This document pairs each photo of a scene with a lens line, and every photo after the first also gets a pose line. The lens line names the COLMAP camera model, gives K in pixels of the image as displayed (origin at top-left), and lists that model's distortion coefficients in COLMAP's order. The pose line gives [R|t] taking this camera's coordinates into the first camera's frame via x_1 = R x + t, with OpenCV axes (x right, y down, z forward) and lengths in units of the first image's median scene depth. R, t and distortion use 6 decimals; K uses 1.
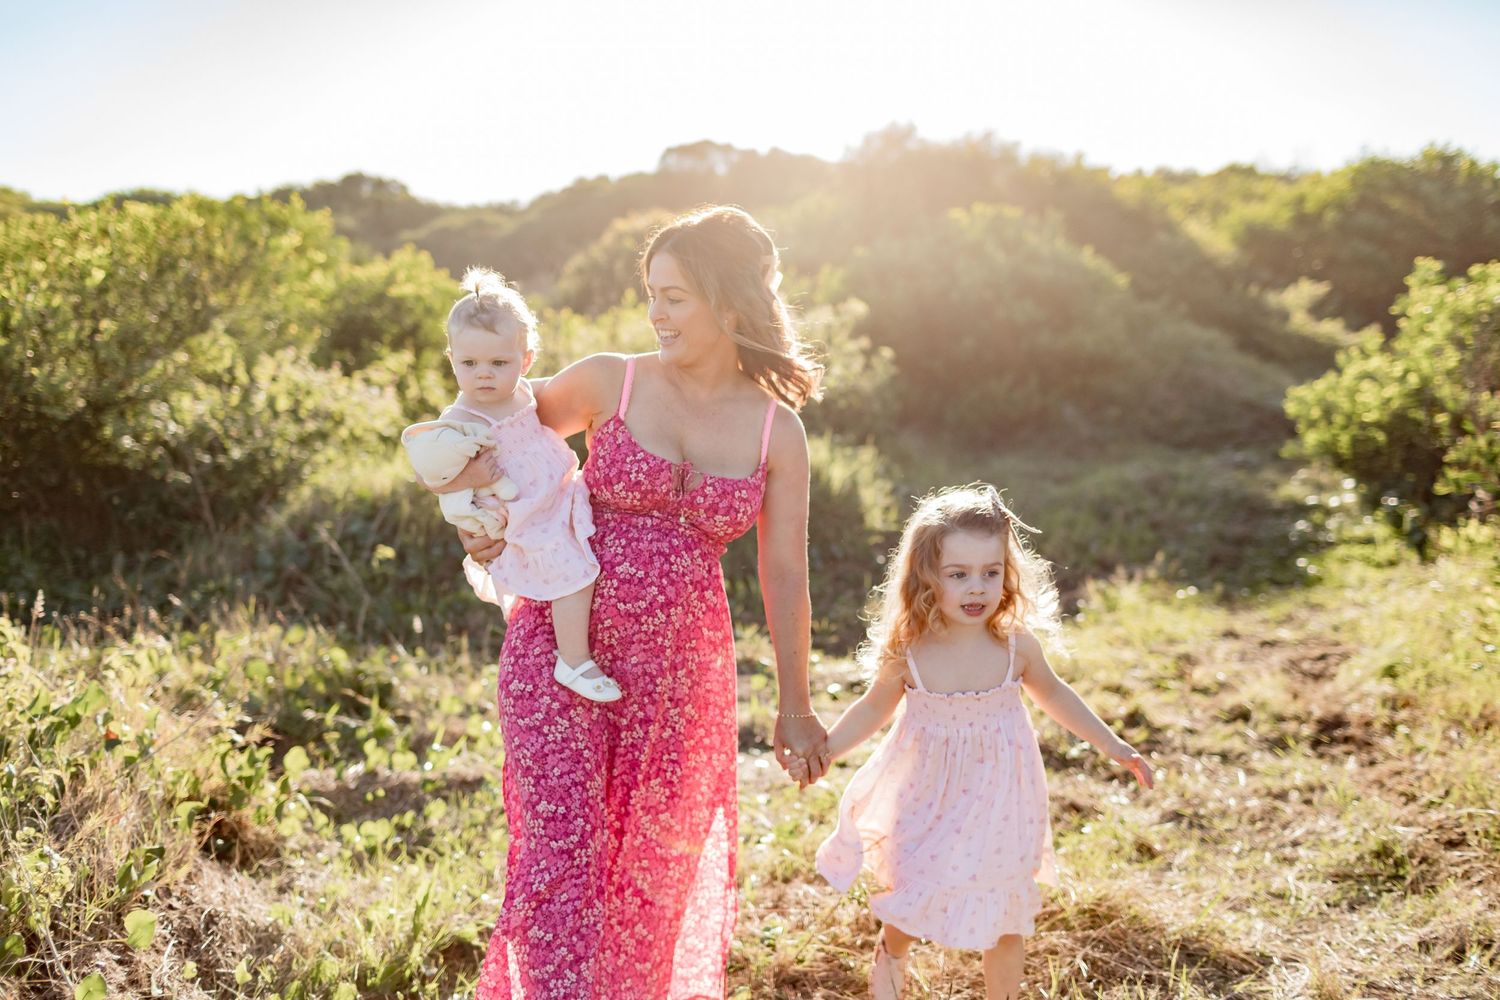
lens RADIAL K [[1412.5, 0, 746.5], [0, 1412.5, 474.0], [0, 0, 1]] dist [-0.004969, 0.007124]
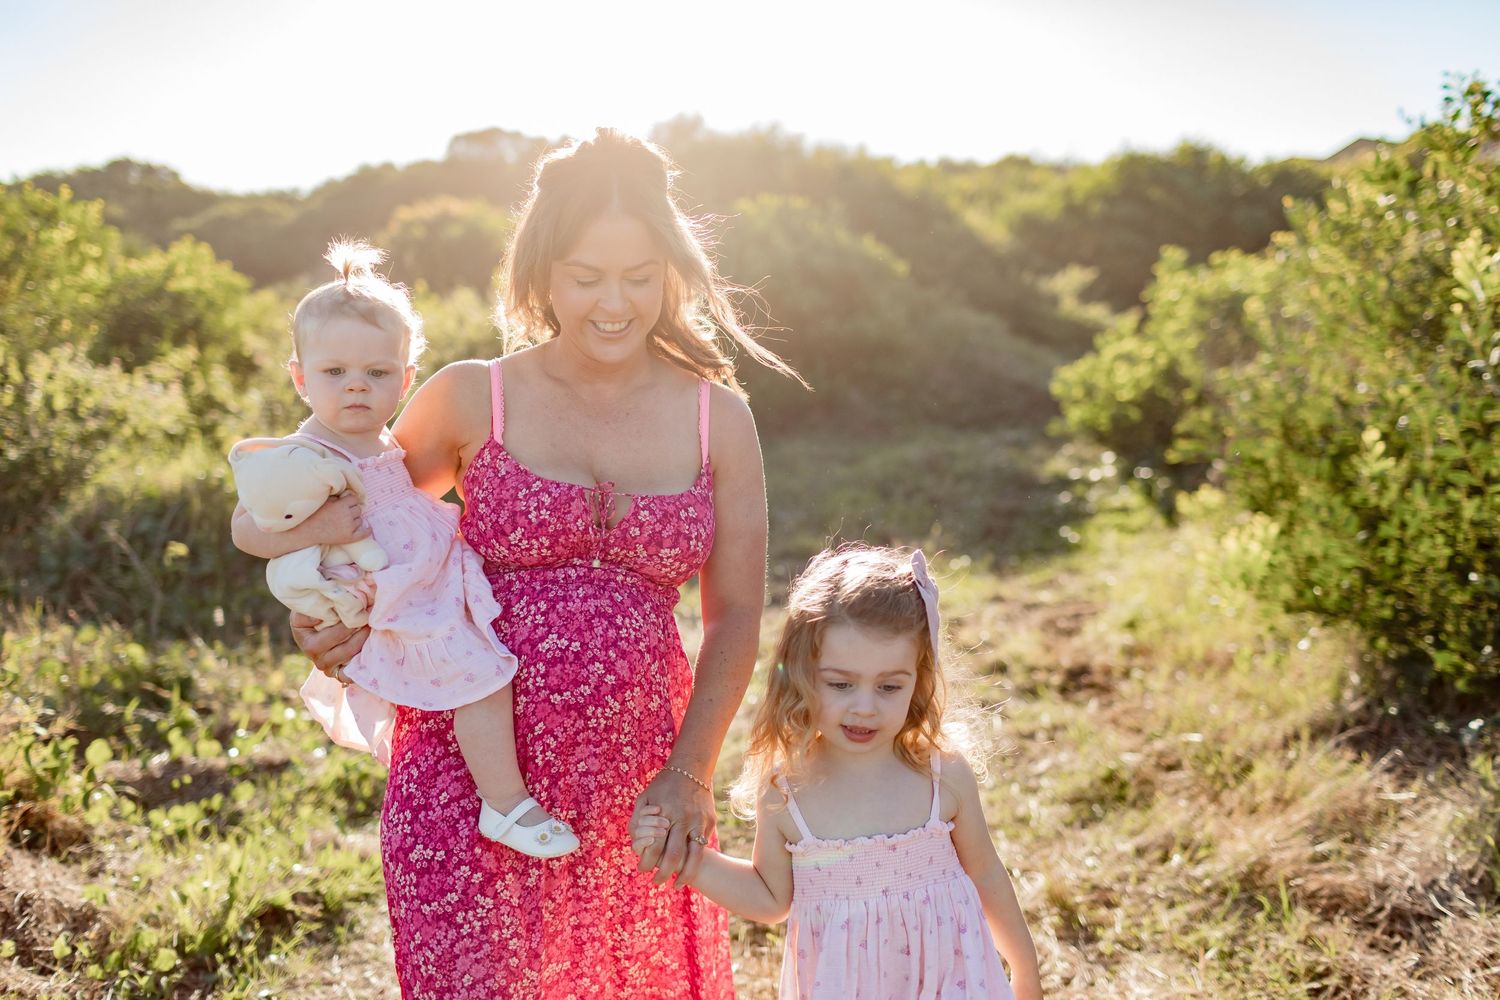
lens RADIAL K [[1412.5, 0, 746.5], [0, 1412.5, 474.0], [0, 0, 1]] dist [-0.004969, 0.007124]
pose [[0.989717, -0.026329, 0.140595, 0.002399], [0.025145, 0.999632, 0.010192, 0.001630], [-0.140811, -0.006552, 0.990015, -0.033826]]
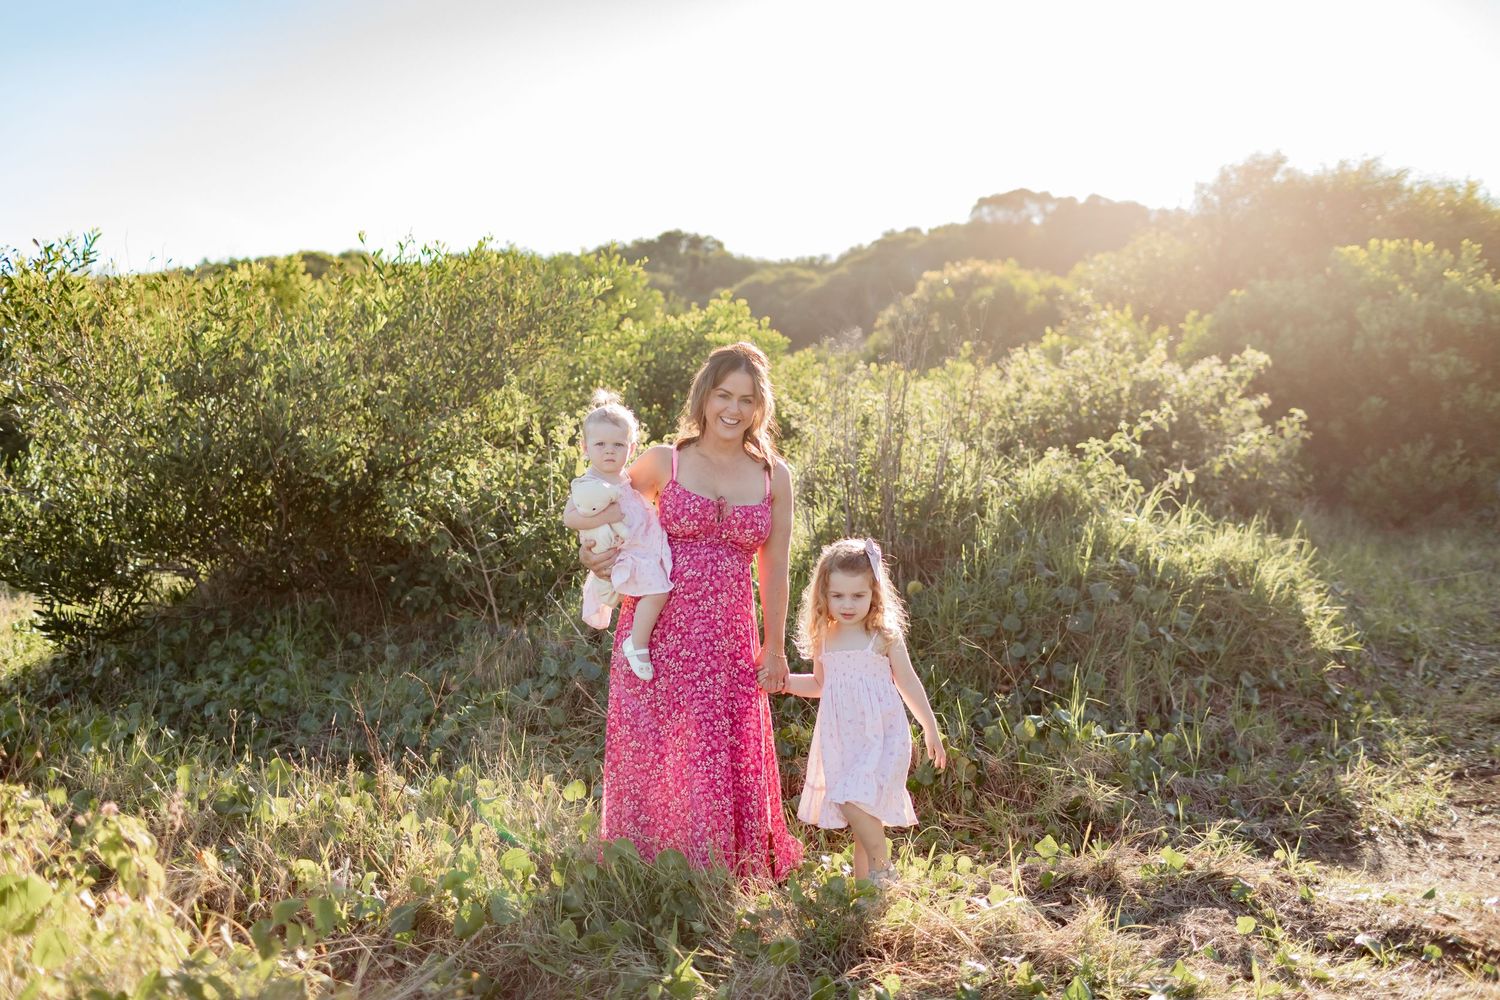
lens RADIAL K [[1412.5, 0, 746.5], [0, 1412.5, 474.0], [0, 0, 1]] dist [-0.004969, 0.007124]
pose [[0.977111, 0.016156, -0.212115, -0.050266], [-0.024105, 0.999099, -0.034942, -0.020456], [0.211359, 0.039255, 0.976620, 0.189739]]
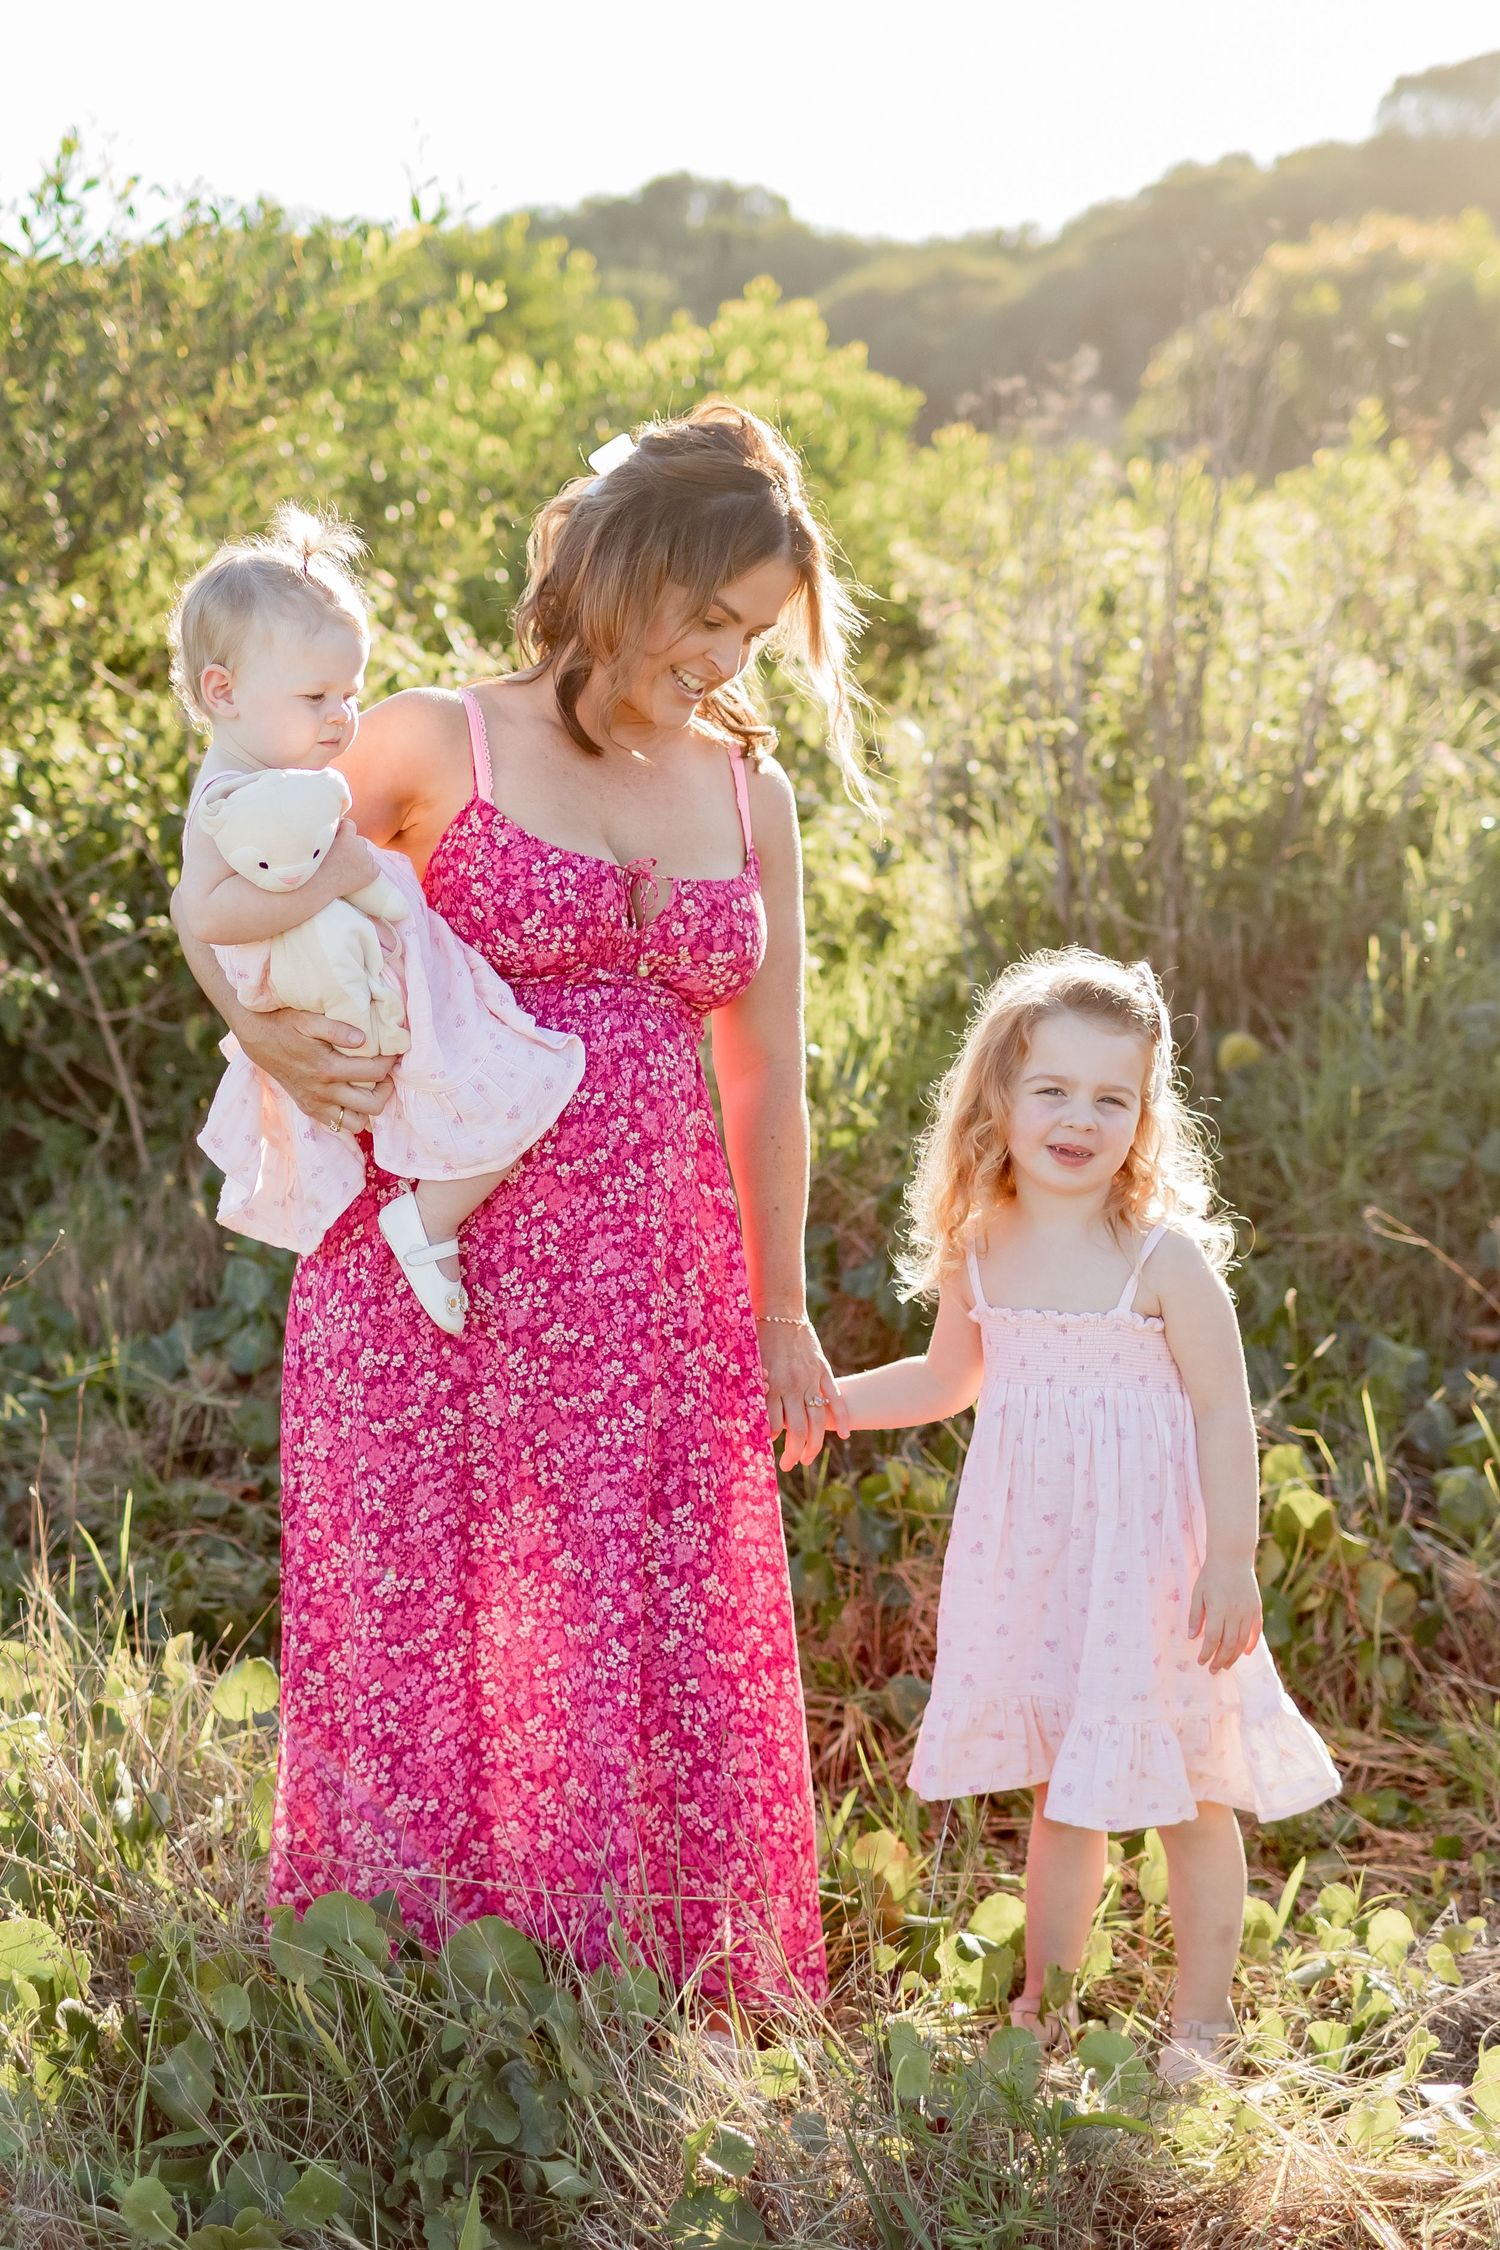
lens RADIAL K [[3188.2, 0, 750.0], [0, 3188.2, 1125.0], [0, 0, 1]] dist [0.021500, 0.050852]
pose [[0.970007, 0.032382, -0.240910, -0.063504], [-0.012322, 0.996363, 0.084313, -0.026772], [0.242764, -0.078816, 0.966878, 0.319032]]
